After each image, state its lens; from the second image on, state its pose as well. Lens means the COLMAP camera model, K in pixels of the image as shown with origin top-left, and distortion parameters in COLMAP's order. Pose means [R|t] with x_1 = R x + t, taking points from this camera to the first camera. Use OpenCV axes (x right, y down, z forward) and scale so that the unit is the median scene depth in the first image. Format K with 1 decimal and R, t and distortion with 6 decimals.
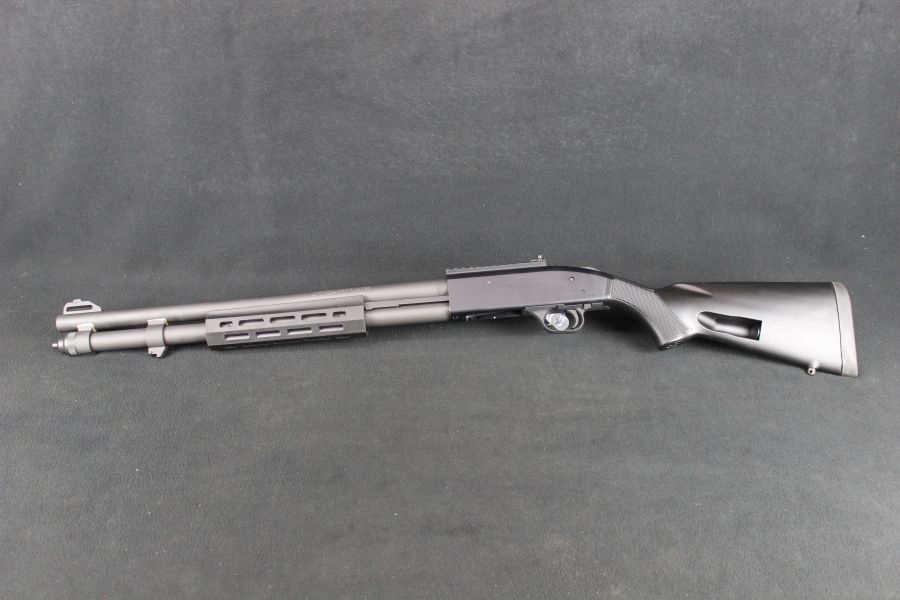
lens RADIAL K [[925.2, 0, 460.1], [0, 925.2, 299.2], [0, 0, 1]] dist [-0.140034, 0.180427]
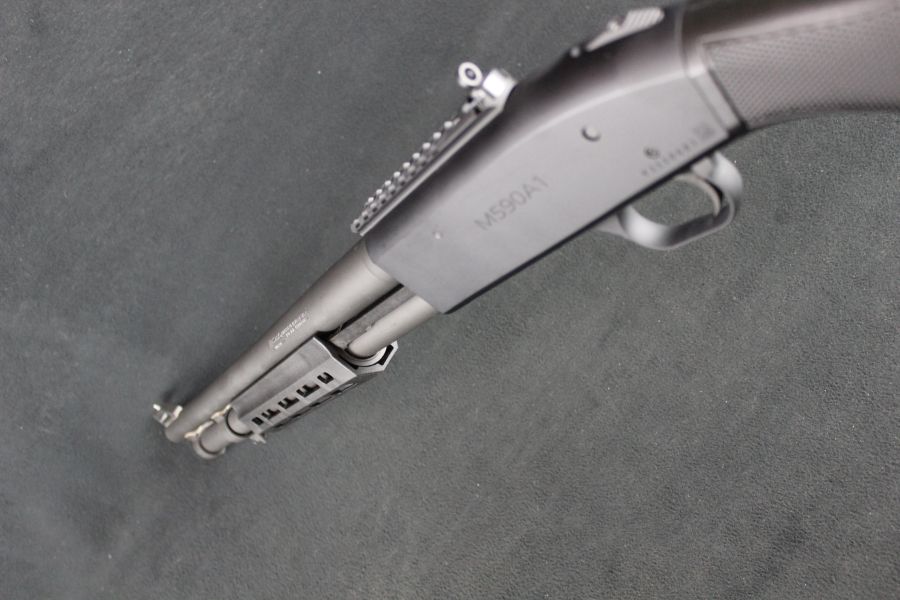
lens RADIAL K [[925.2, 0, 460.1], [0, 925.2, 299.2], [0, 0, 1]] dist [-0.140034, 0.180427]
pose [[0.599193, -0.783415, -0.165011, 0.076884], [0.798479, 0.569763, 0.194424, -0.070886], [-0.058298, -0.248256, 0.966939, 0.441198]]
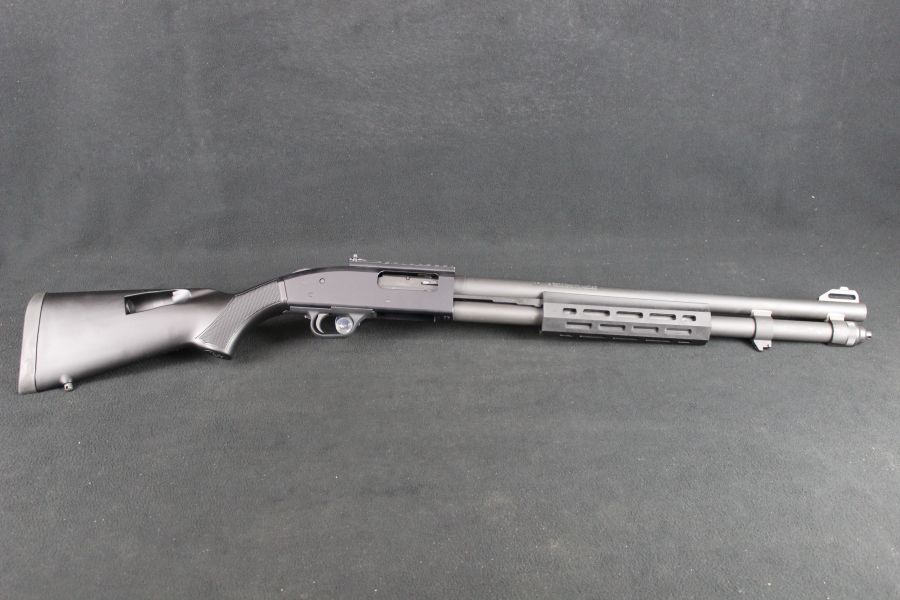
lens RADIAL K [[925.2, 0, 460.1], [0, 925.2, 299.2], [0, 0, 1]] dist [-0.140034, 0.180427]
pose [[0.999528, -0.026835, 0.014983, 0.045408], [0.026794, 0.999637, 0.002886, 0.035869], [-0.015055, -0.002483, 0.999884, 0.003607]]
